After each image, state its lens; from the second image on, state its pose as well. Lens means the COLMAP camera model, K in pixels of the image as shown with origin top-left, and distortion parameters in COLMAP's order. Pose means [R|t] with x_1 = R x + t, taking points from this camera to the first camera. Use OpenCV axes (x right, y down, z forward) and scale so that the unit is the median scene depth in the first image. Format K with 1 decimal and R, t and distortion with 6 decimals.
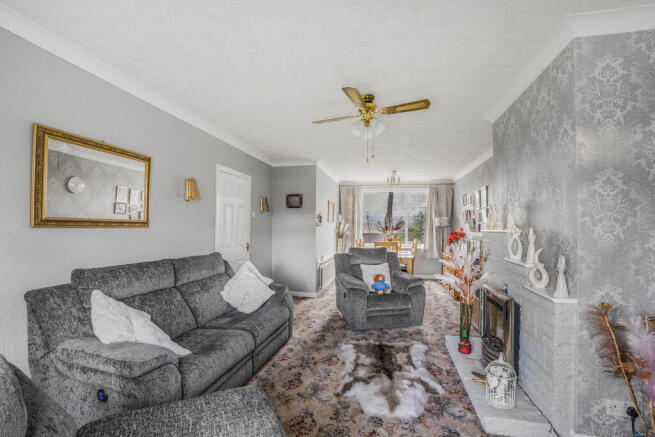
lens RADIAL K [[277.9, 0, 326.8], [0, 277.9, 222.2], [0, 0, 1]] dist [-0.002488, -0.000206]
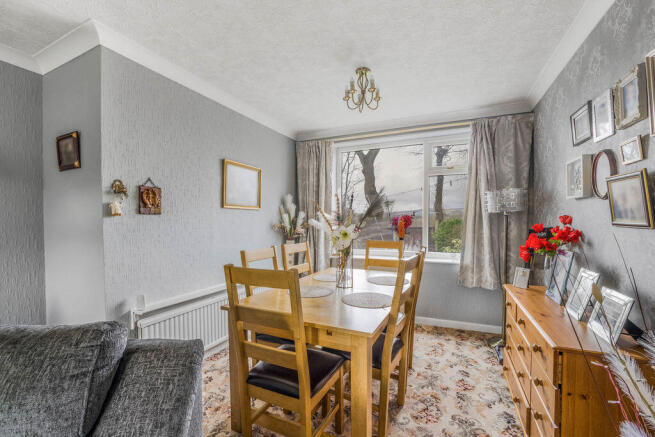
lens RADIAL K [[277.9, 0, 326.5], [0, 277.9, 219.9], [0, 0, 1]] dist [-0.002488, -0.000206]
pose [[0.981331, -0.010578, -0.192038, 0.228990], [0.013127, 0.999842, 0.012009, 0.015687], [0.191880, -0.014306, 0.981314, 0.531521]]
